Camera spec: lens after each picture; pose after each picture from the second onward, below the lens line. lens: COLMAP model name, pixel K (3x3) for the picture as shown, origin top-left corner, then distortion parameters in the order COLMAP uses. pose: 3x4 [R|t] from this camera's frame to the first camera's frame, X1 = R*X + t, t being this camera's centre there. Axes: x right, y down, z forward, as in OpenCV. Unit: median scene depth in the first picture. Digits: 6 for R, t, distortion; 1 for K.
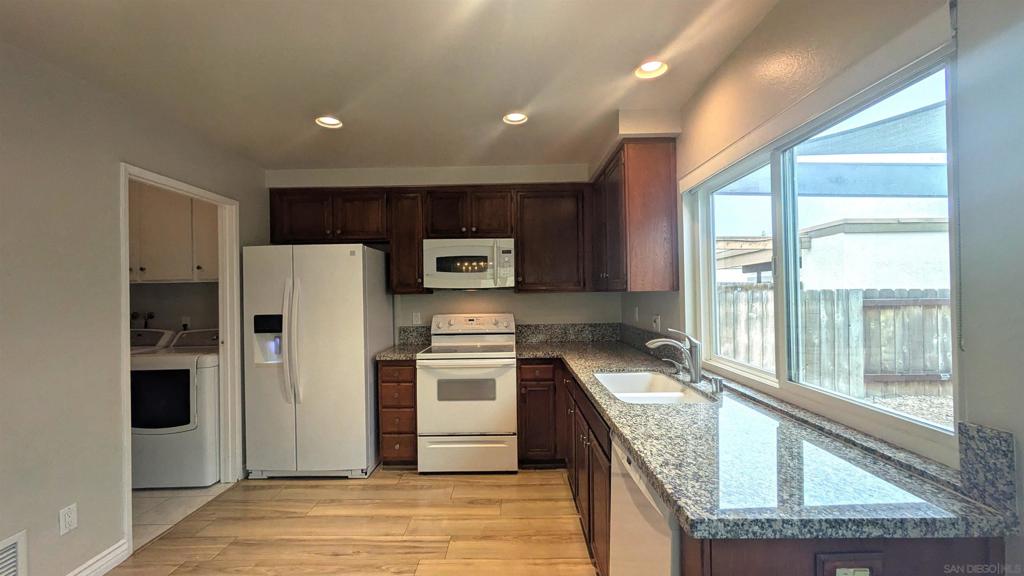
lens RADIAL K [[402.2, 0, 513.4], [0, 402.2, 289.6], [0, 0, 1]] dist [0.000313, 0.000731]
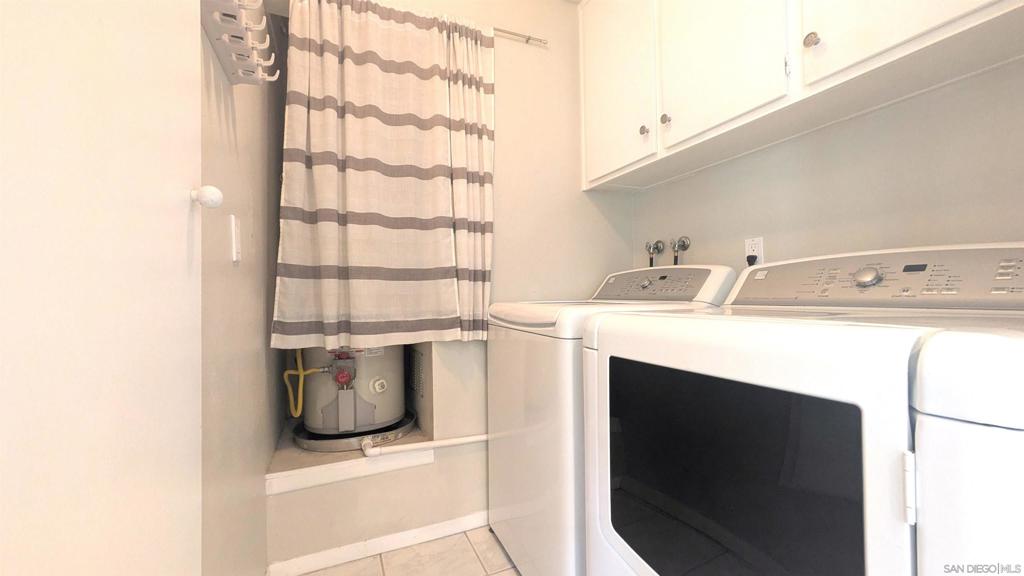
lens RADIAL K [[402.2, 0, 513.4], [0, 402.2, 289.6], [0, 0, 1]] dist [0.000313, 0.000731]
pose [[0.415903, 0.001958, -0.909407, -0.612521], [0.015387, 0.999839, 0.009189, 0.124779], [0.909279, -0.017815, 0.415806, 0.685868]]
